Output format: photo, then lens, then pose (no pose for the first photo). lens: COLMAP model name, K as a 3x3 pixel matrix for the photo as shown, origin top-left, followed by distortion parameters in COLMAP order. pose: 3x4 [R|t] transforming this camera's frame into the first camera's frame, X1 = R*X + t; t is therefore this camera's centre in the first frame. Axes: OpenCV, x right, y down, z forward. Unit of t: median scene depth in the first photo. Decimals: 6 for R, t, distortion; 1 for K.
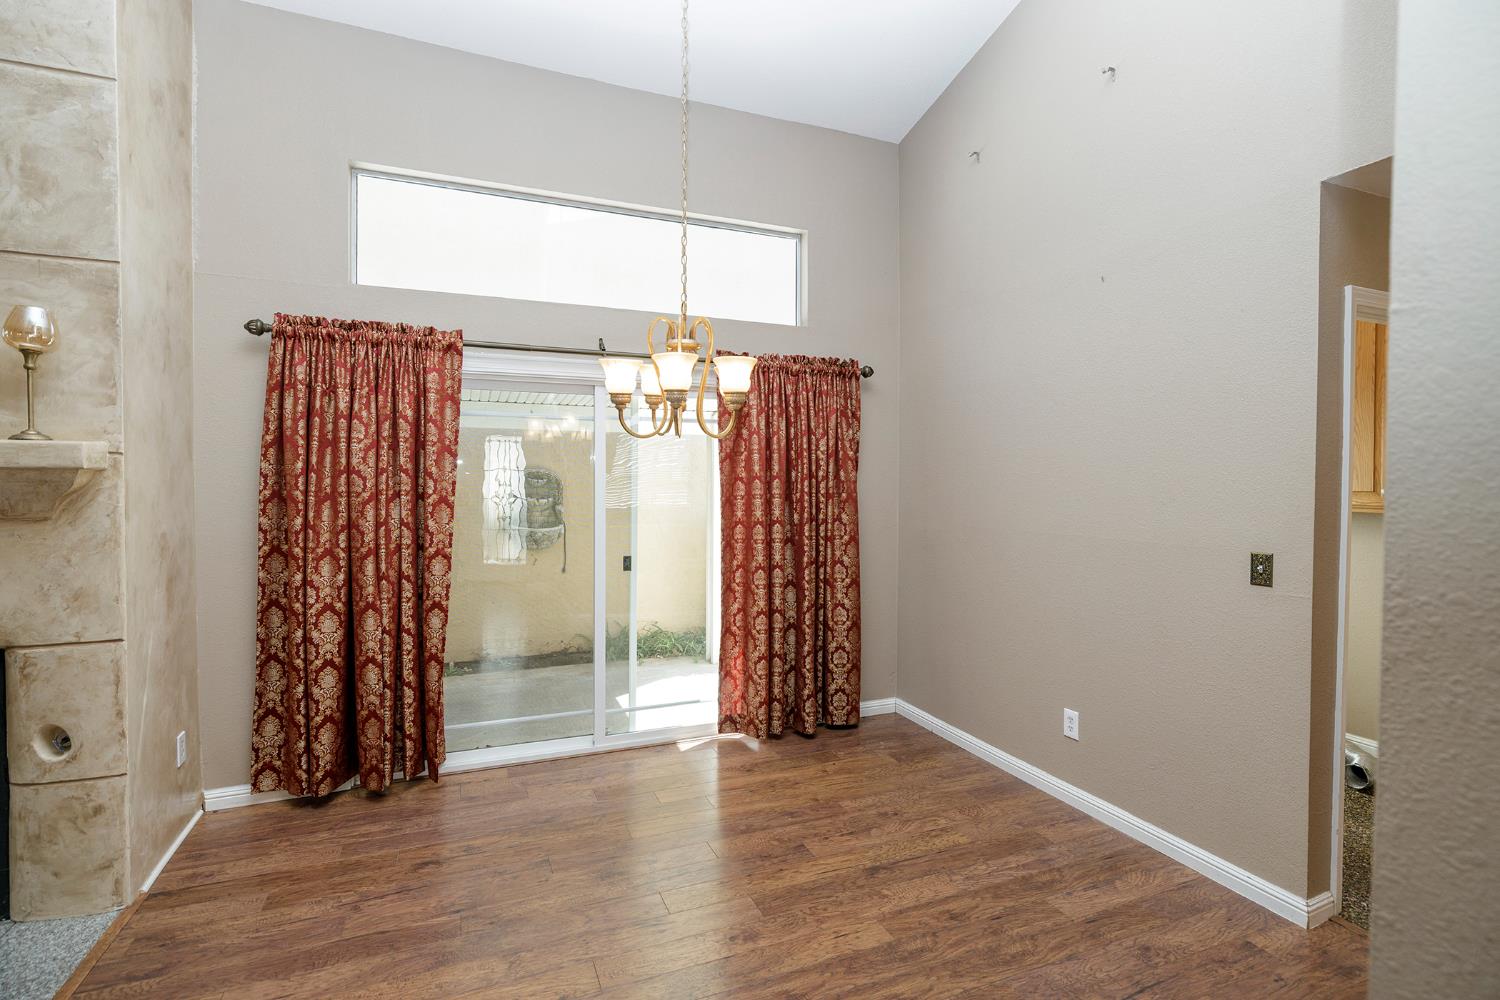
lens RADIAL K [[705.7, 0, 737.0], [0, 705.7, 493.3], [0, 0, 1]] dist [0.000252, -0.000459]
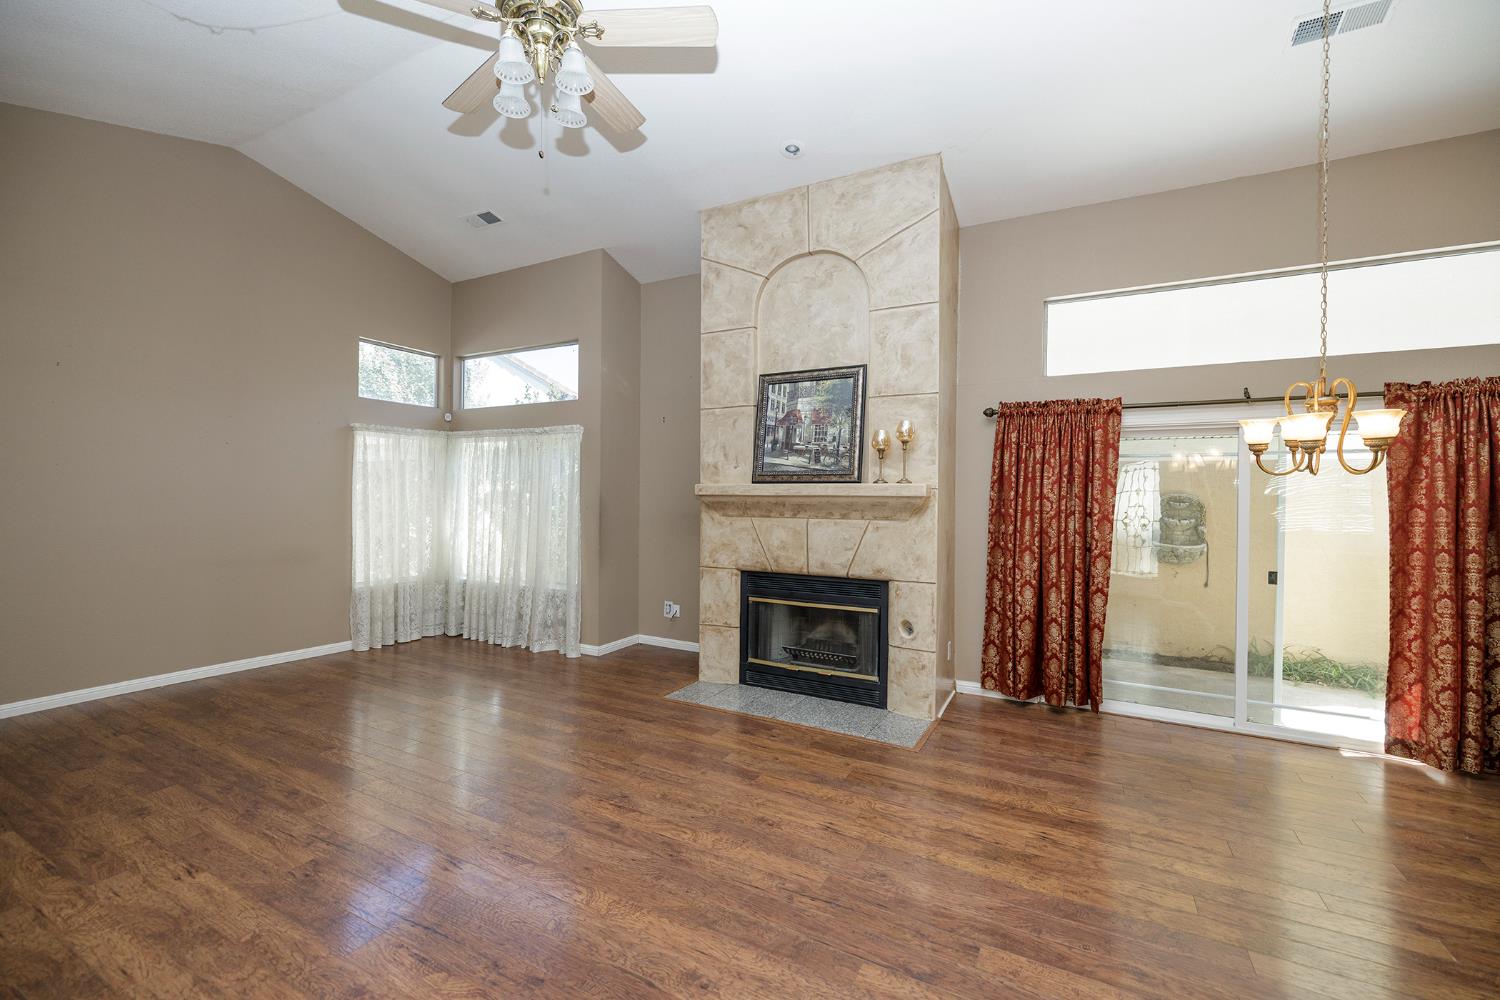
lens RADIAL K [[622.9, 0, 745.1], [0, 622.9, 496.9], [0, 0, 1]] dist [-0.000005, -0.000603]
pose [[0.637820, 0.005277, -0.770167, 0.095447], [-0.024118, 0.999623, -0.013125, 0.001600], [0.769808, 0.026946, 0.637707, -0.388359]]
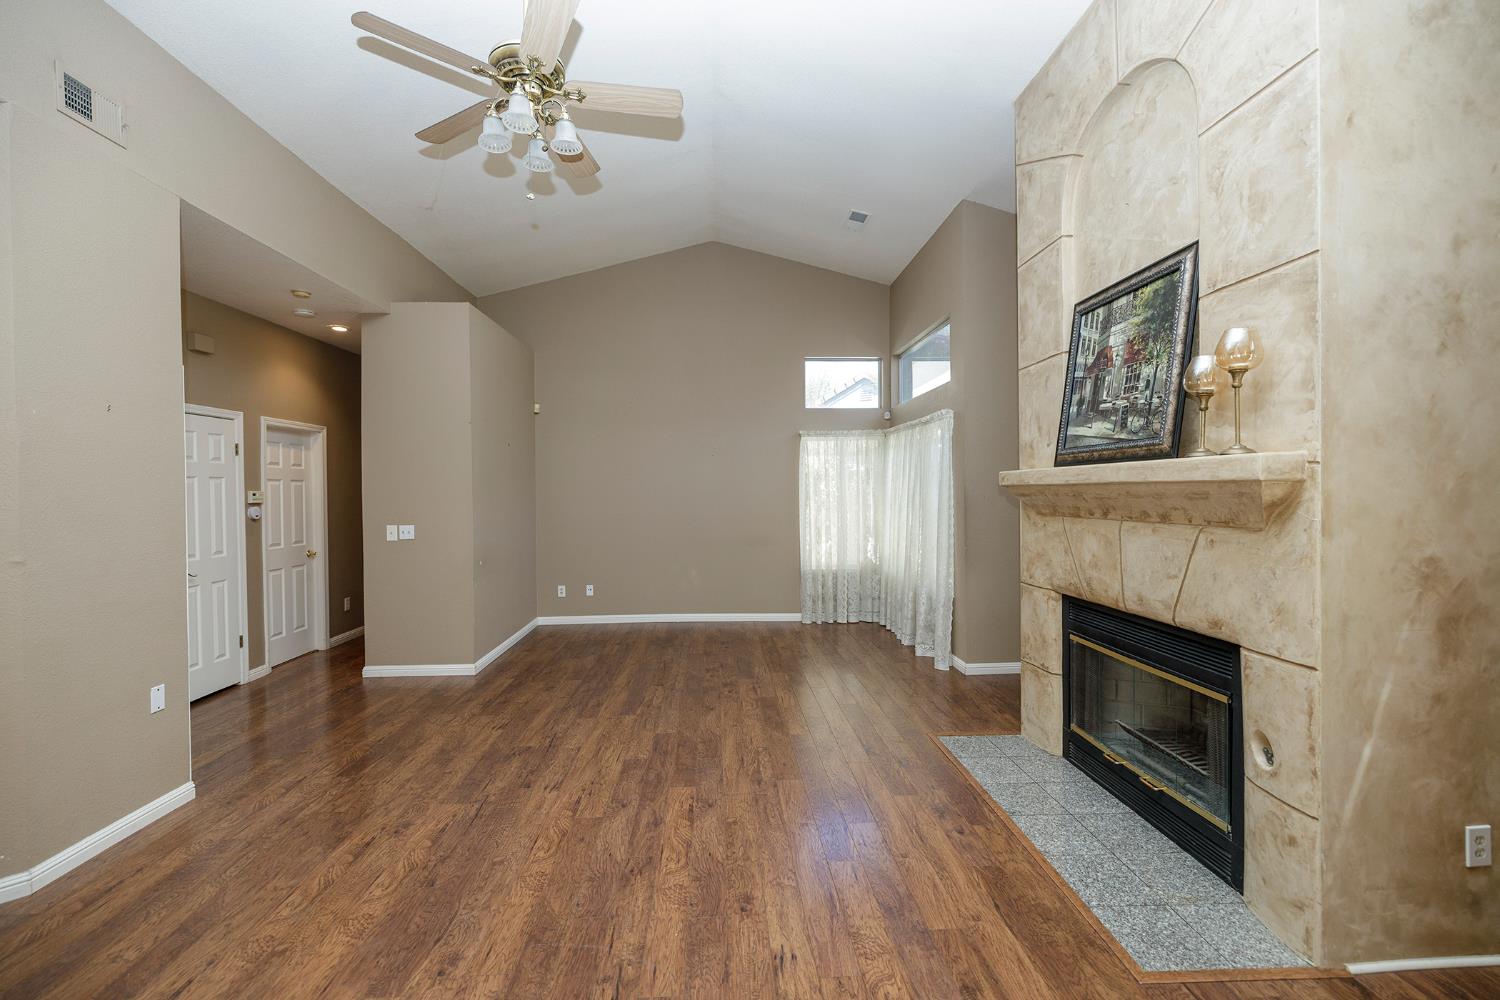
lens RADIAL K [[629.1, 0, 749.3], [0, 629.1, 495.0], [0, 0, 1]] dist [0.001296, 0.000209]
pose [[-0.325379, 0.008219, -0.945548, 0.091961], [-0.010686, 0.999866, 0.012369, -0.012598], [0.945523, 0.014129, -0.325248, 0.425358]]
